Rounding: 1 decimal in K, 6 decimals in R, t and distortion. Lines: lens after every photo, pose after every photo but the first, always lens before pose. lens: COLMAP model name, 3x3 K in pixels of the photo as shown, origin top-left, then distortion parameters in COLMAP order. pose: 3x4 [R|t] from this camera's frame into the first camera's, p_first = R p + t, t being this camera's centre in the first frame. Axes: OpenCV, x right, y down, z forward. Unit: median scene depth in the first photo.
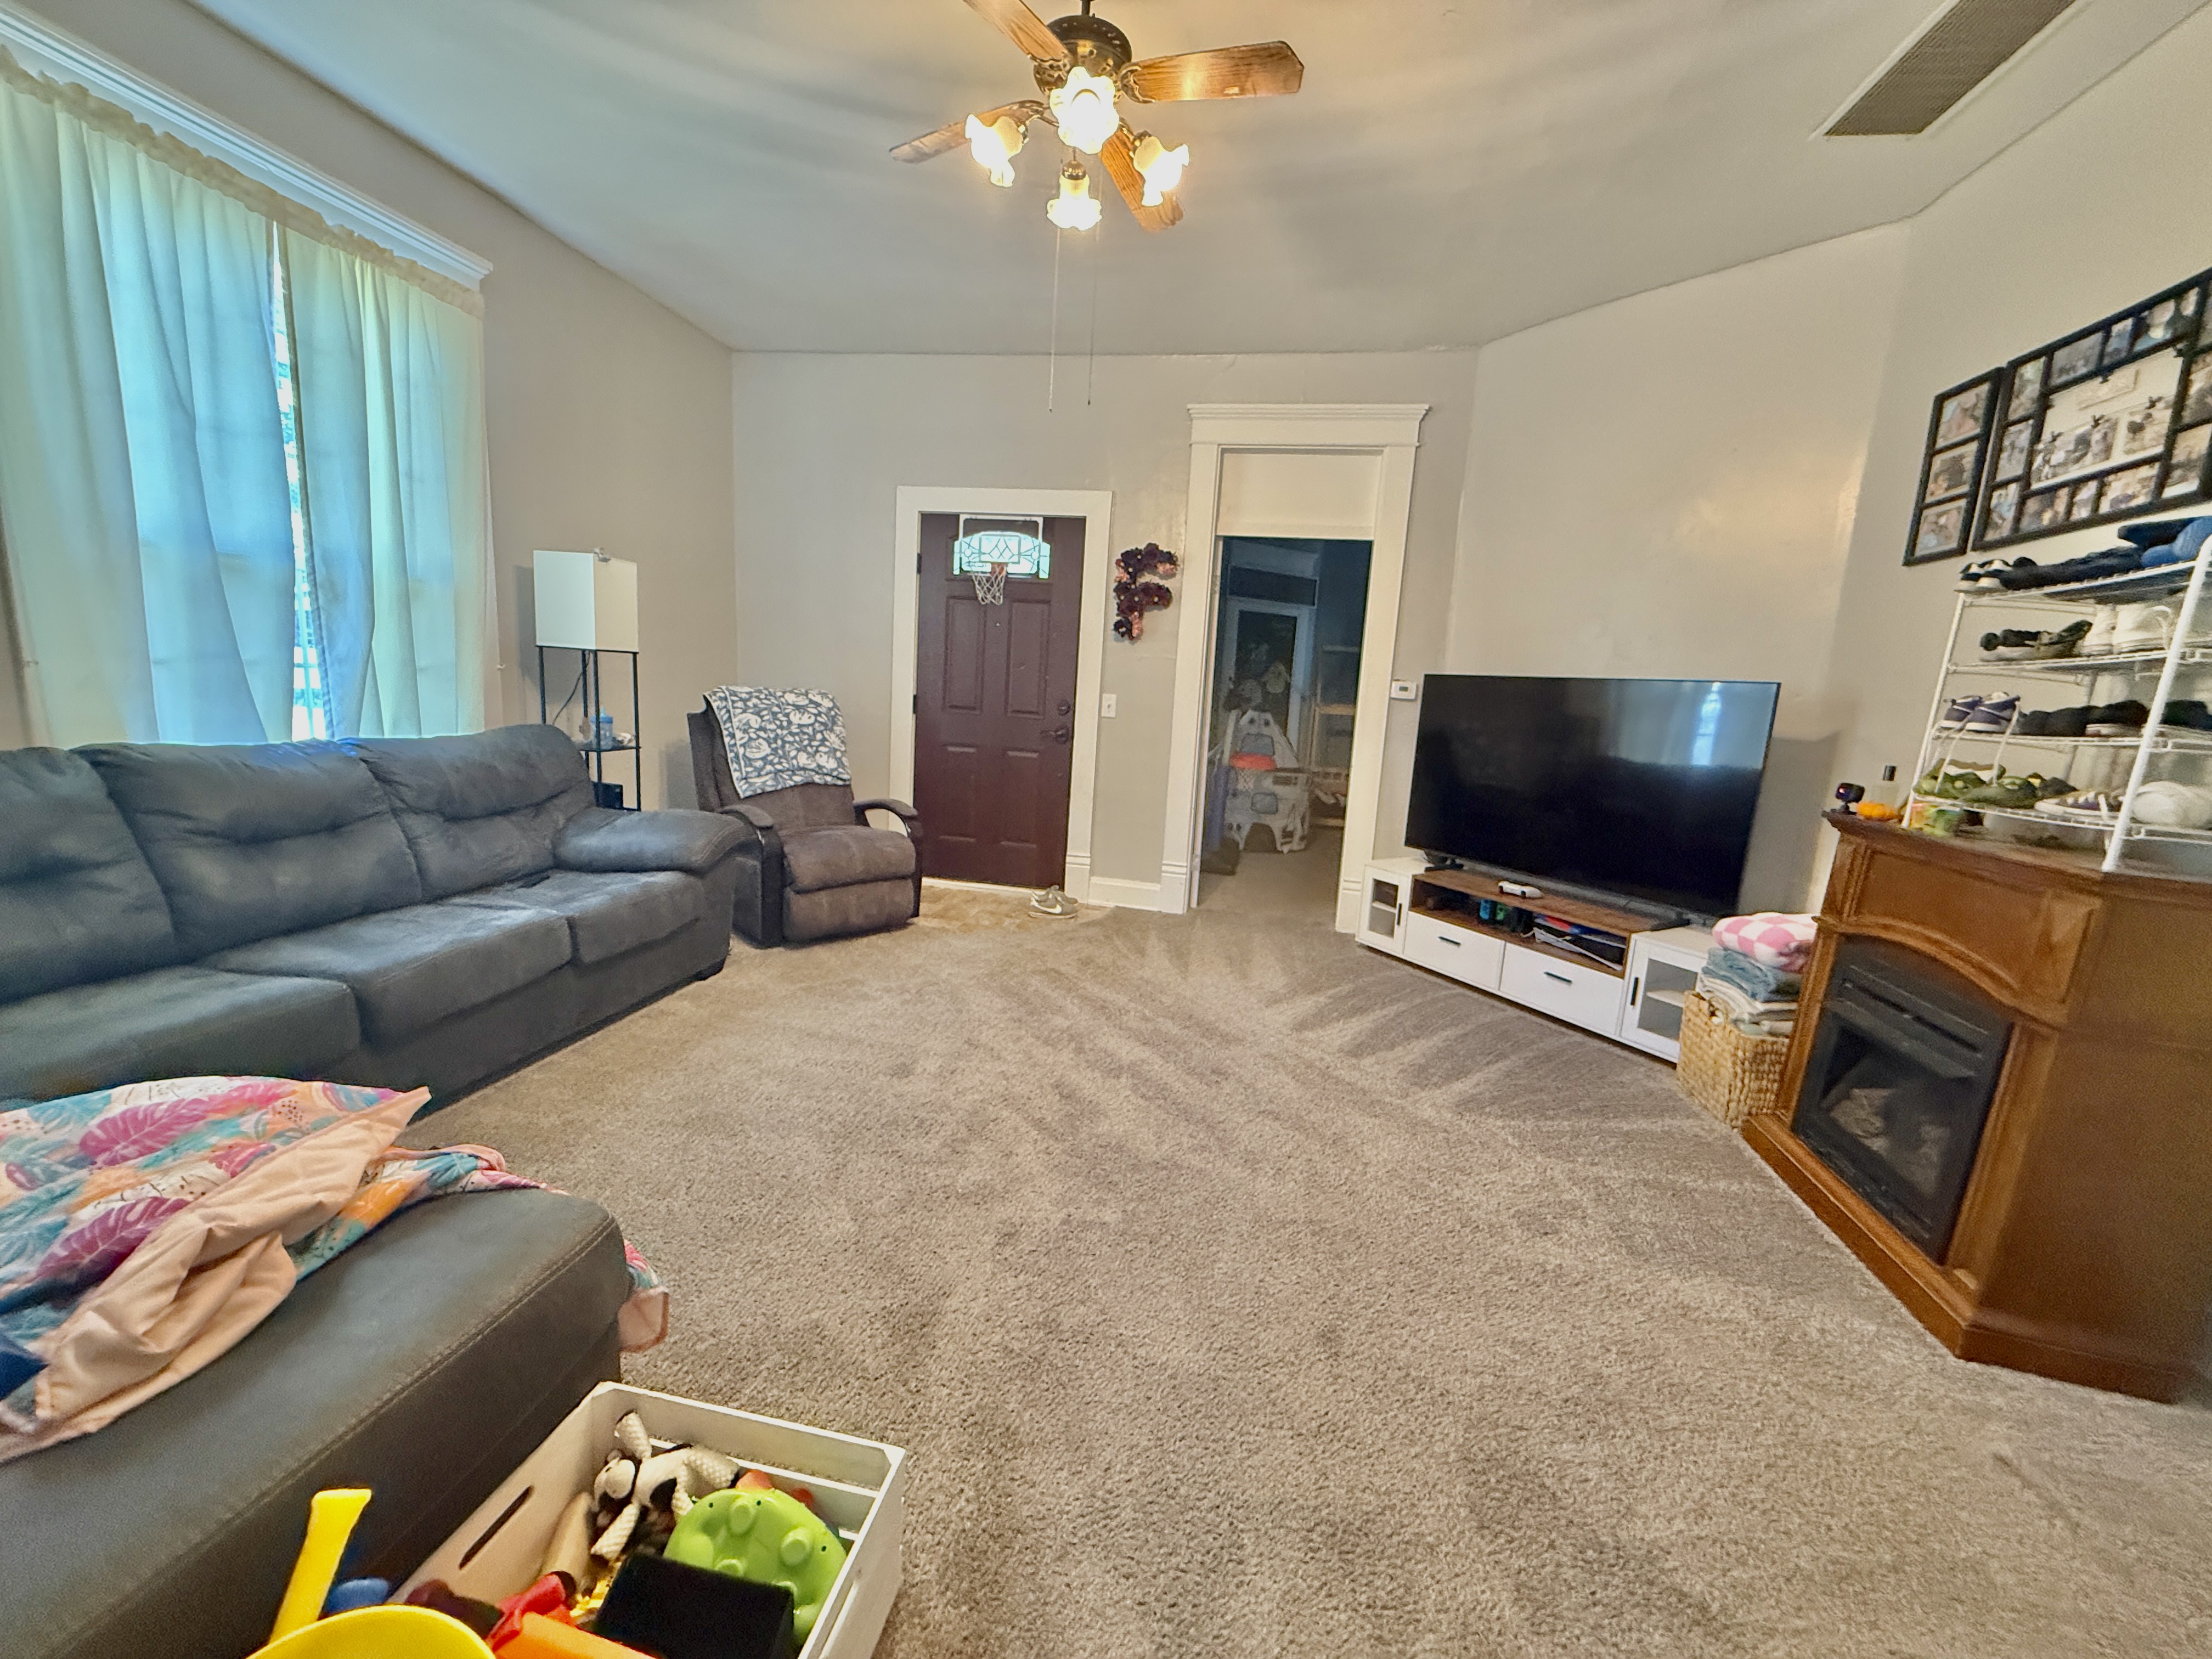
lens RADIAL K [[876.1, 0, 1098.6], [0, 876.1, 830.7], [0, 0, 1]] dist [-0.000630, 0.000238]
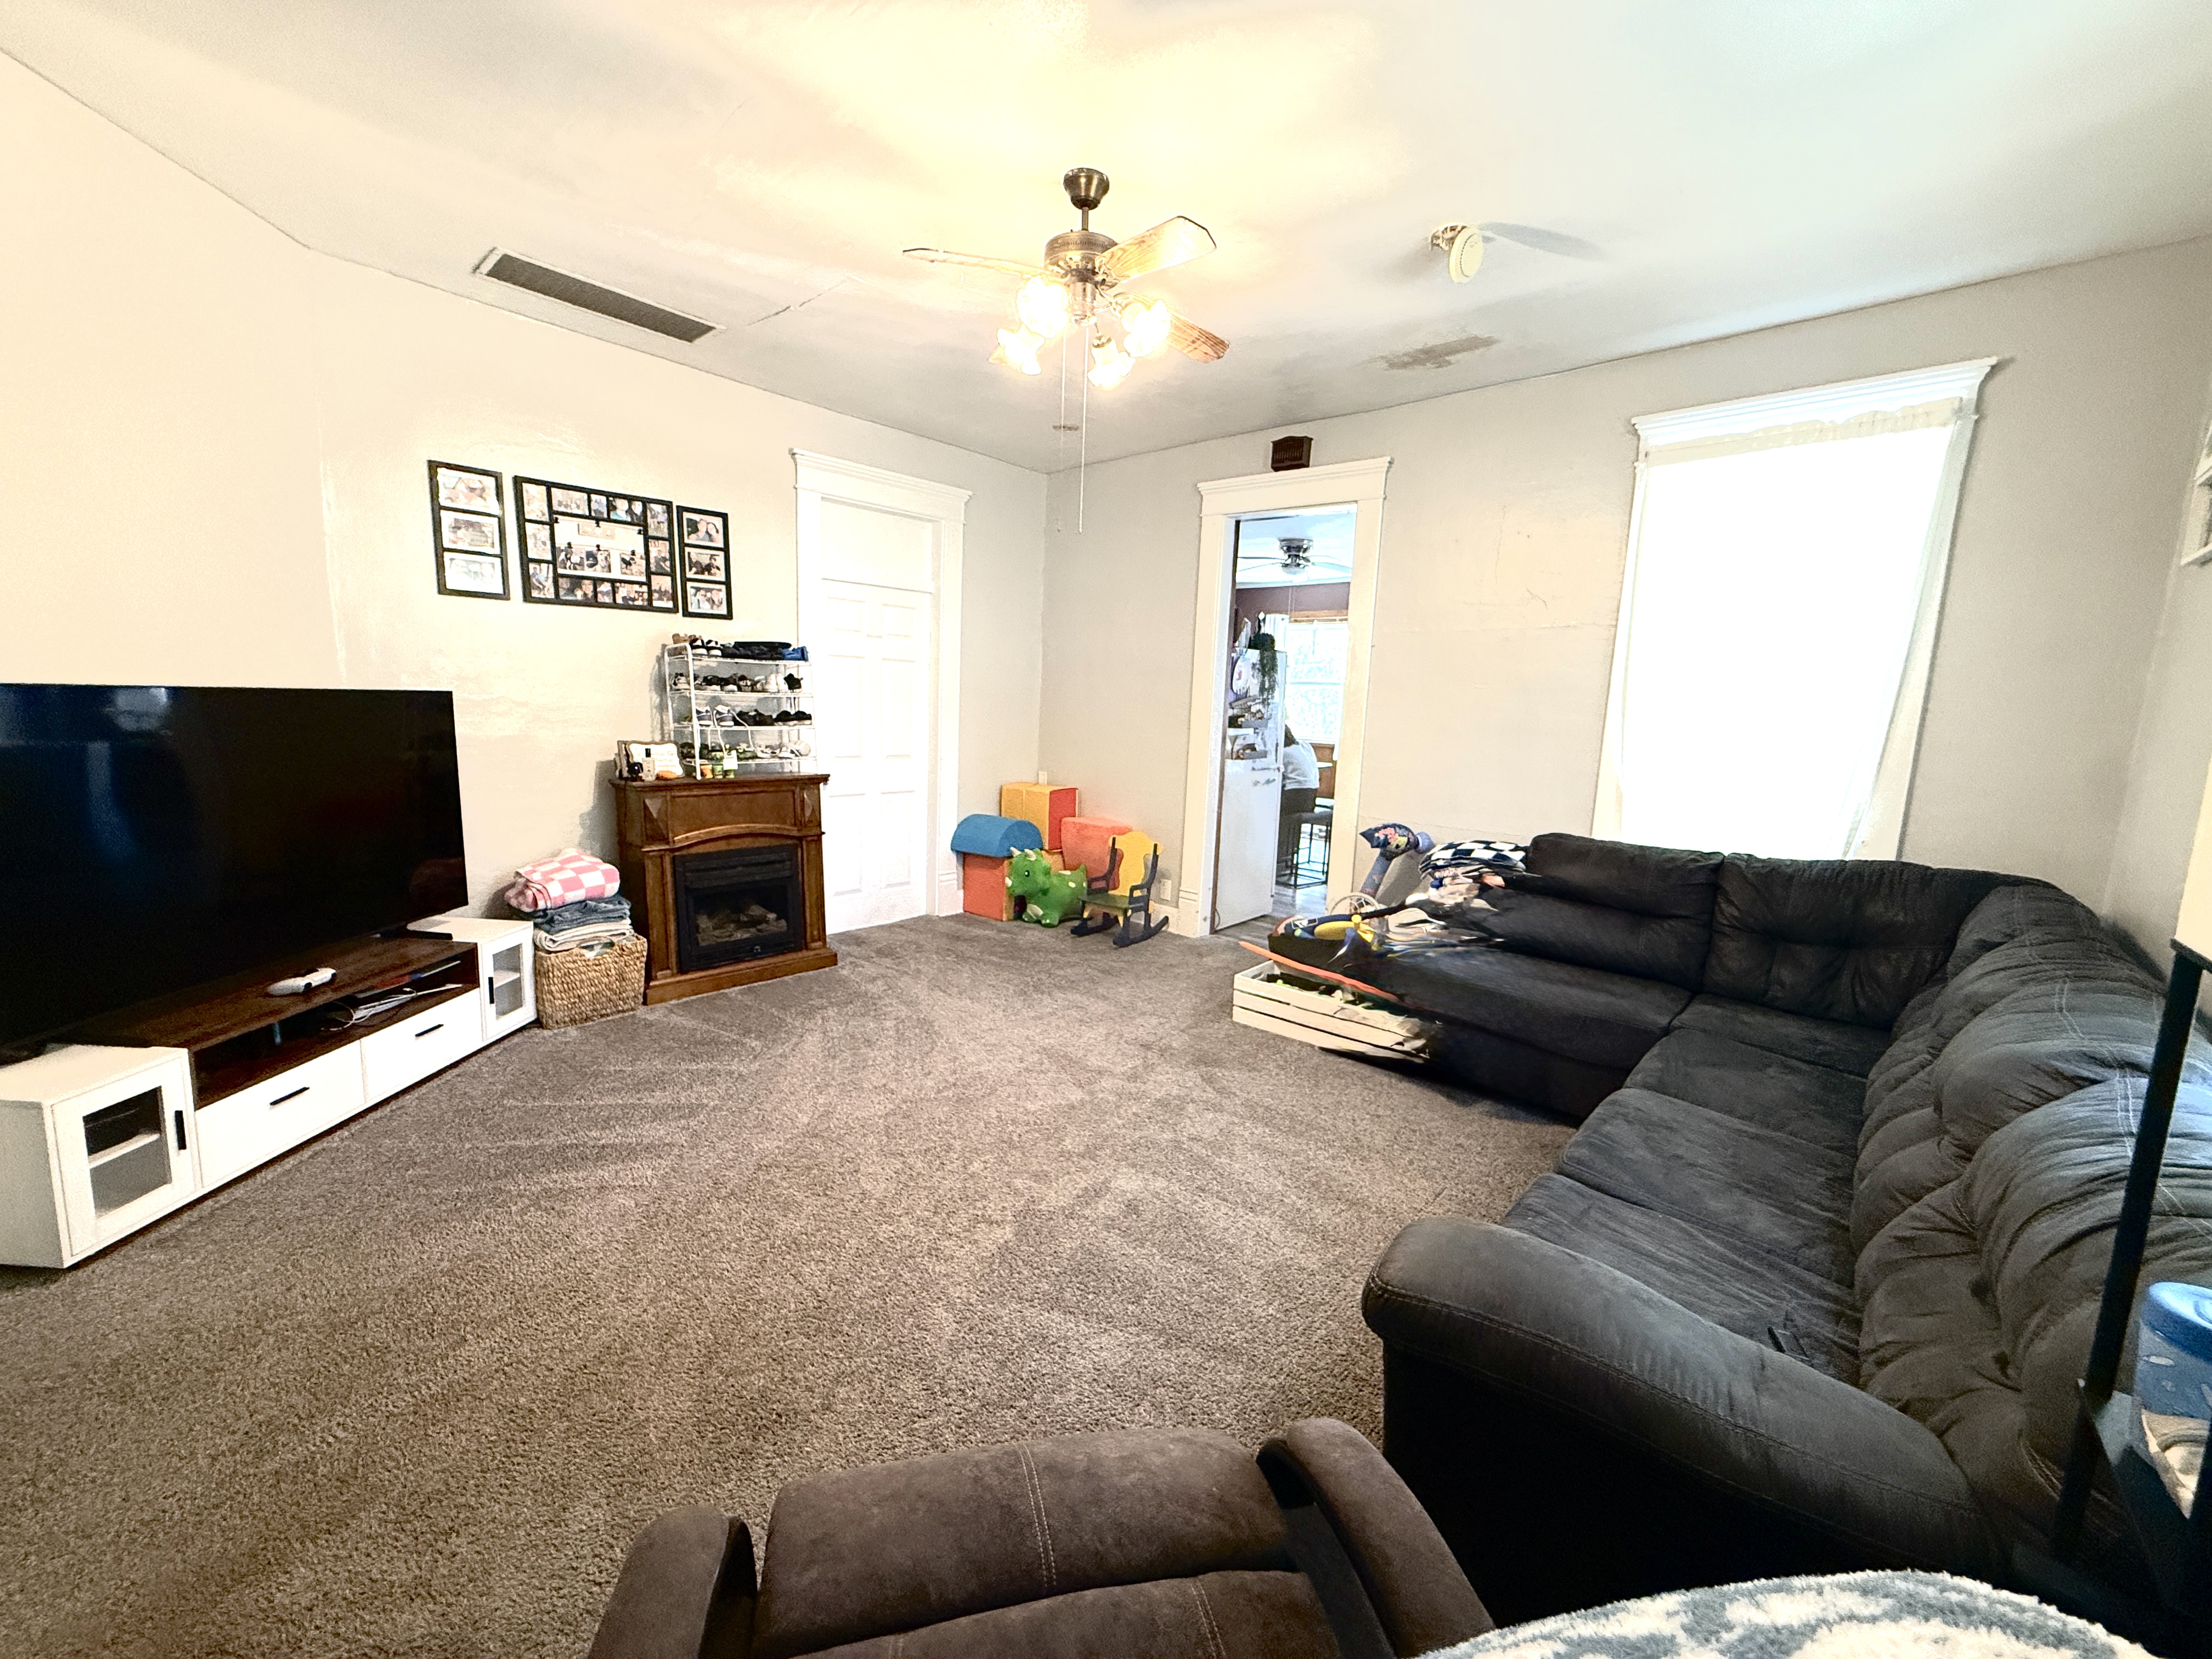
lens RADIAL K [[890.5, 0, 1106.0], [0, 890.5, 829.5], [0, 0, 1]] dist [-0.001683, -0.000148]
pose [[-0.851098, -0.160029, 0.500023, -0.734350], [0.003759, 0.950530, 0.310610, -0.469312], [-0.524994, 0.266240, -0.808392, 2.032020]]
